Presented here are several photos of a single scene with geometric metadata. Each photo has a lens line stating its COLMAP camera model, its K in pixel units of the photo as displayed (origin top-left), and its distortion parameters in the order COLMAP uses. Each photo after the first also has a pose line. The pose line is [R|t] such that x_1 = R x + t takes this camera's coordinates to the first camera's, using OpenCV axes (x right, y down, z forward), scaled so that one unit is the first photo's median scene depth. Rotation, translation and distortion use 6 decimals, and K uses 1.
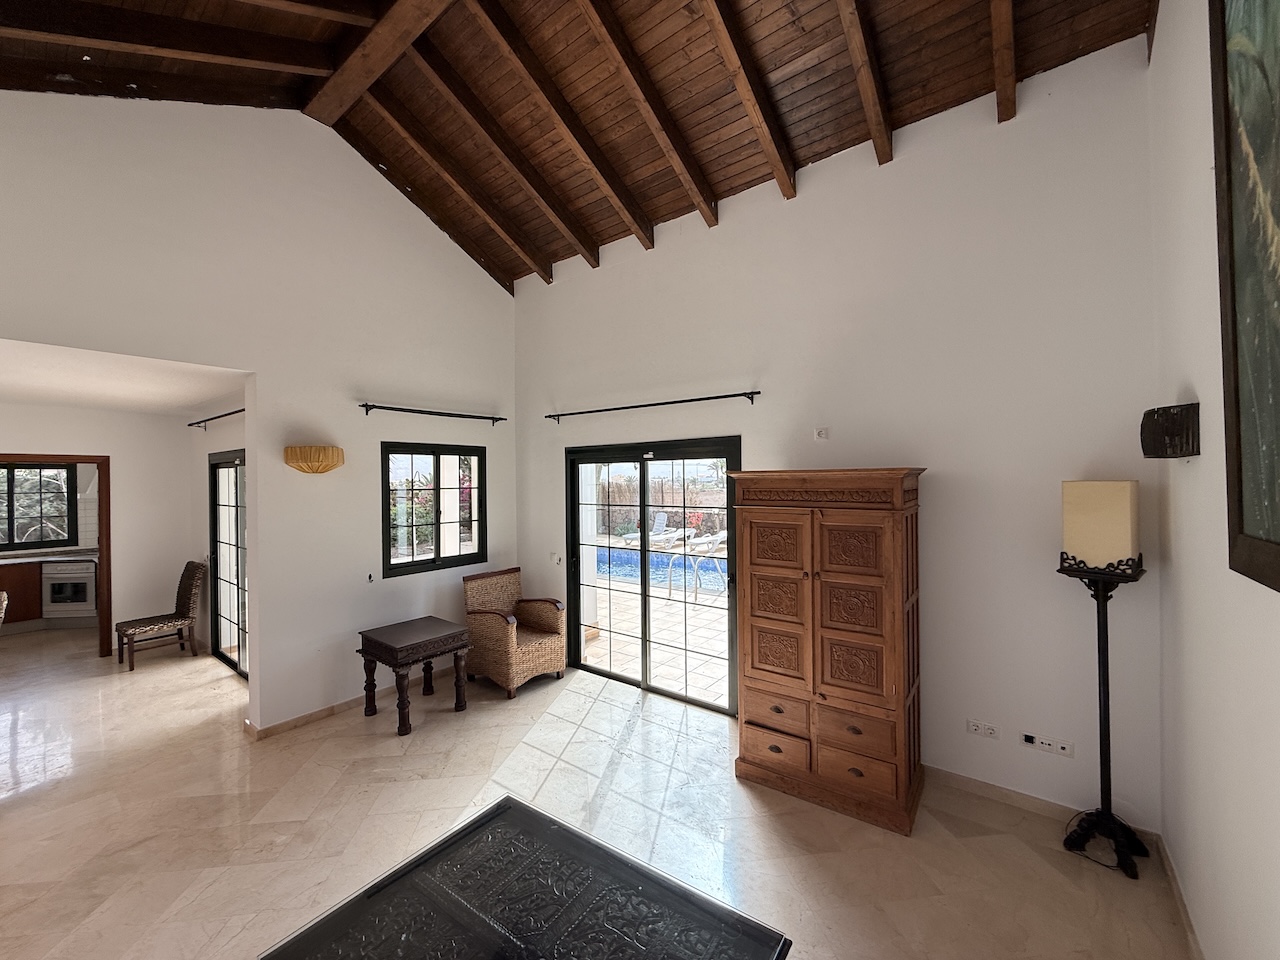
lens RADIAL K [[507.9, 0, 635.4], [0, 507.9, 479.3], [0, 0, 1]] dist [0.001005, -0.000014]
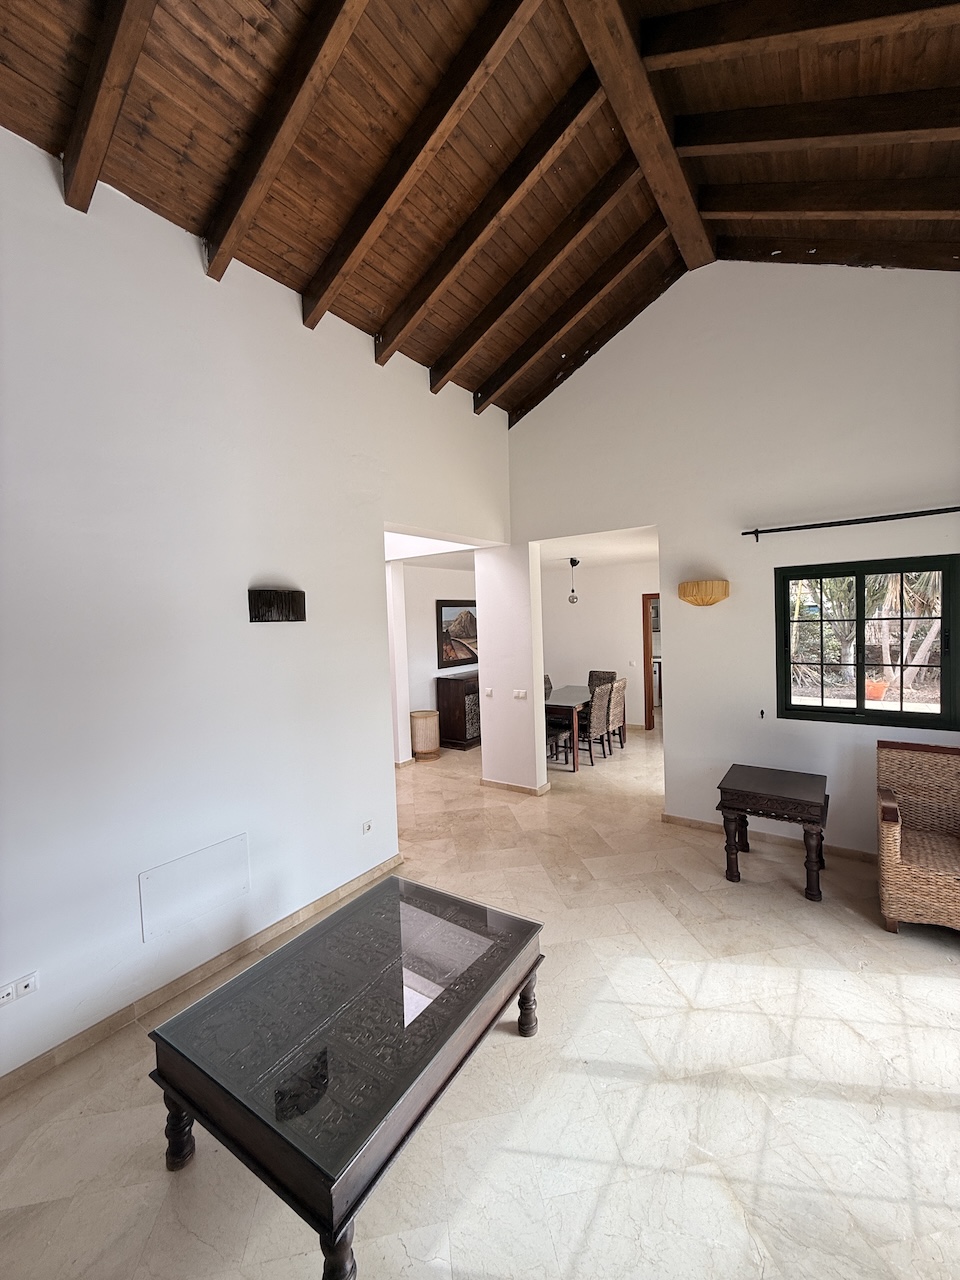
lens RADIAL K [[507.9, 0, 483.2], [0, 507.9, 635.2], [0, 0, 1]] dist [0.001005, -0.000014]
pose [[0.046362, 0.044195, -0.997947, 0.488994], [0.033747, 0.998381, 0.045782, -0.016610], [0.998355, -0.035800, 0.044795, 0.548734]]
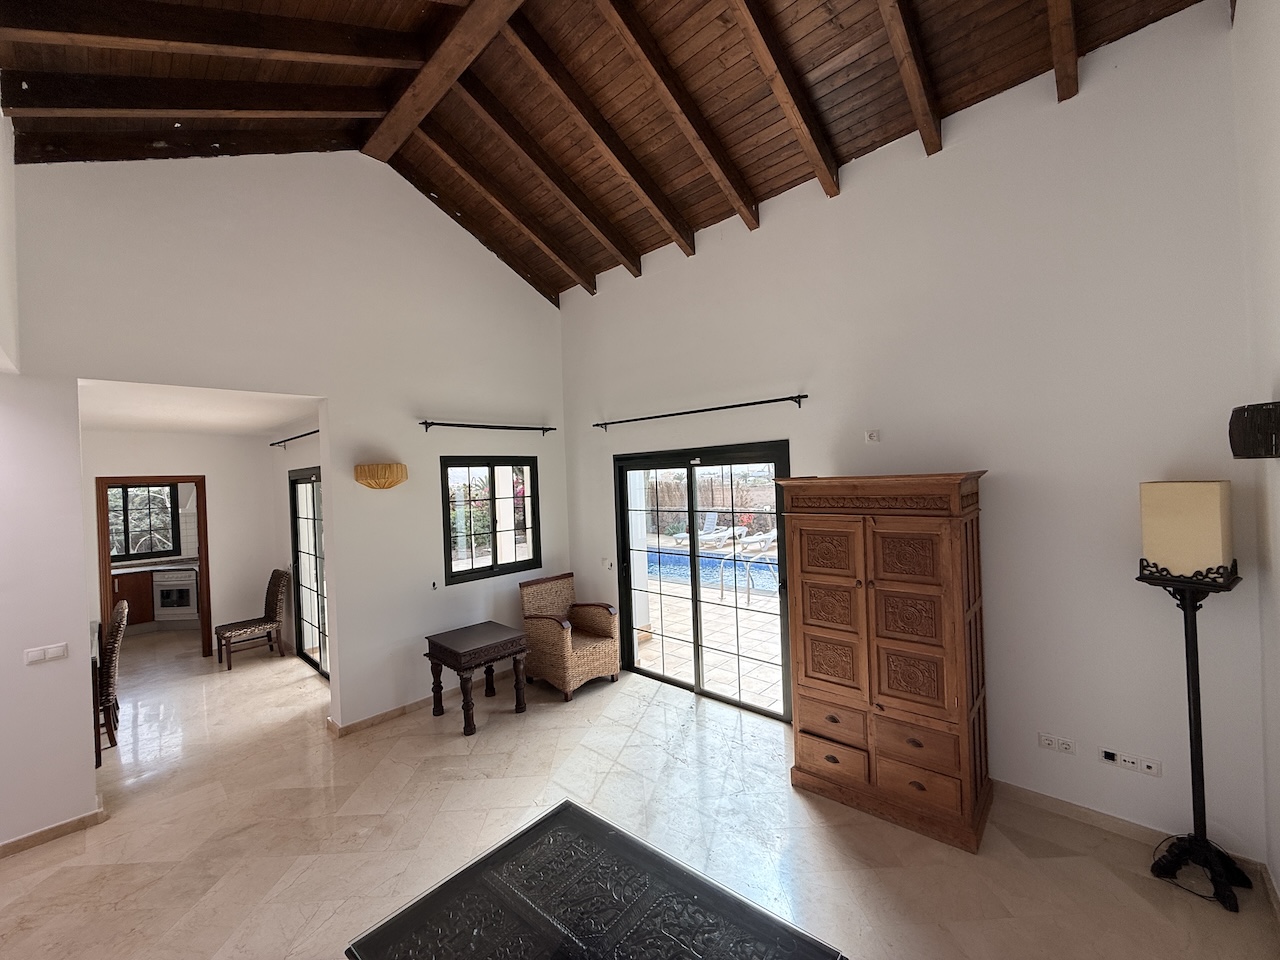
lens RADIAL K [[507.9, 0, 635.8], [0, 507.9, 479.3], [0, 0, 1]] dist [0.001005, -0.000014]
pose [[0.994933, -0.027583, -0.096682, 0.005726], [0.028124, 0.999595, 0.004239, -0.024381], [0.096526, -0.006936, 0.995306, -0.014700]]
